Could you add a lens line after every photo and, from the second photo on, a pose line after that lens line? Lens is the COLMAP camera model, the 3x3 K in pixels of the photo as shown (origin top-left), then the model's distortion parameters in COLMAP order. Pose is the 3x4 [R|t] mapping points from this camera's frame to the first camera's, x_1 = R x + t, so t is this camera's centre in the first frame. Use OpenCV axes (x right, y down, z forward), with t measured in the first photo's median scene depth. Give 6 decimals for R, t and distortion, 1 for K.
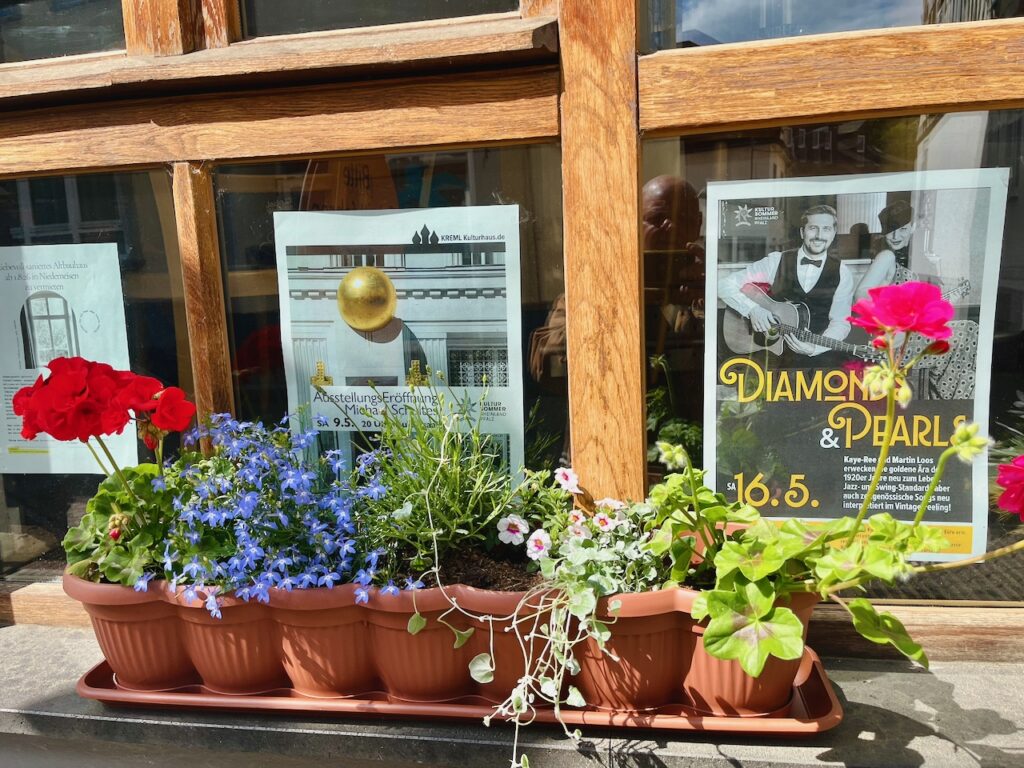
lens RADIAL K [[783.6, 0, 512.2], [0, 783.6, 382.9], [0, 0, 1]] dist [-0.034773, -0.004669]
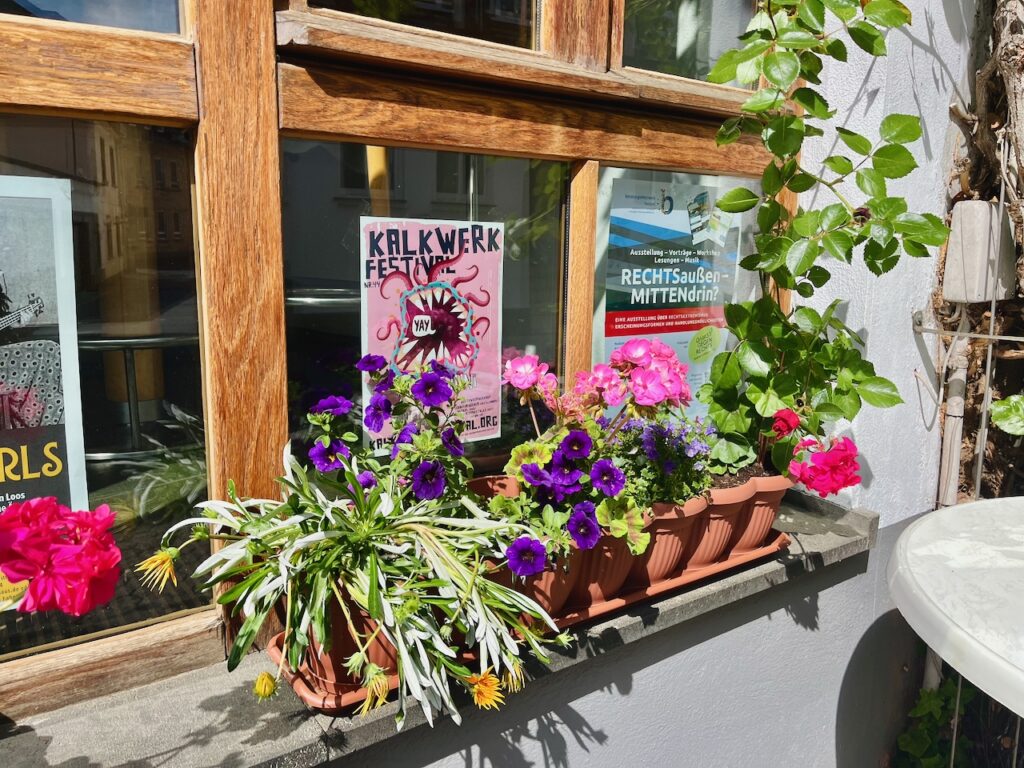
lens RADIAL K [[783.6, 0, 511.7], [0, 783.6, 384.1], [0, 0, 1]] dist [-0.034773, -0.004669]
pose [[0.700502, -0.071393, 0.710070, 0.324245], [0.074242, 0.996875, 0.026988, -0.012441], [-0.709778, 0.033812, 0.703613, -0.050119]]
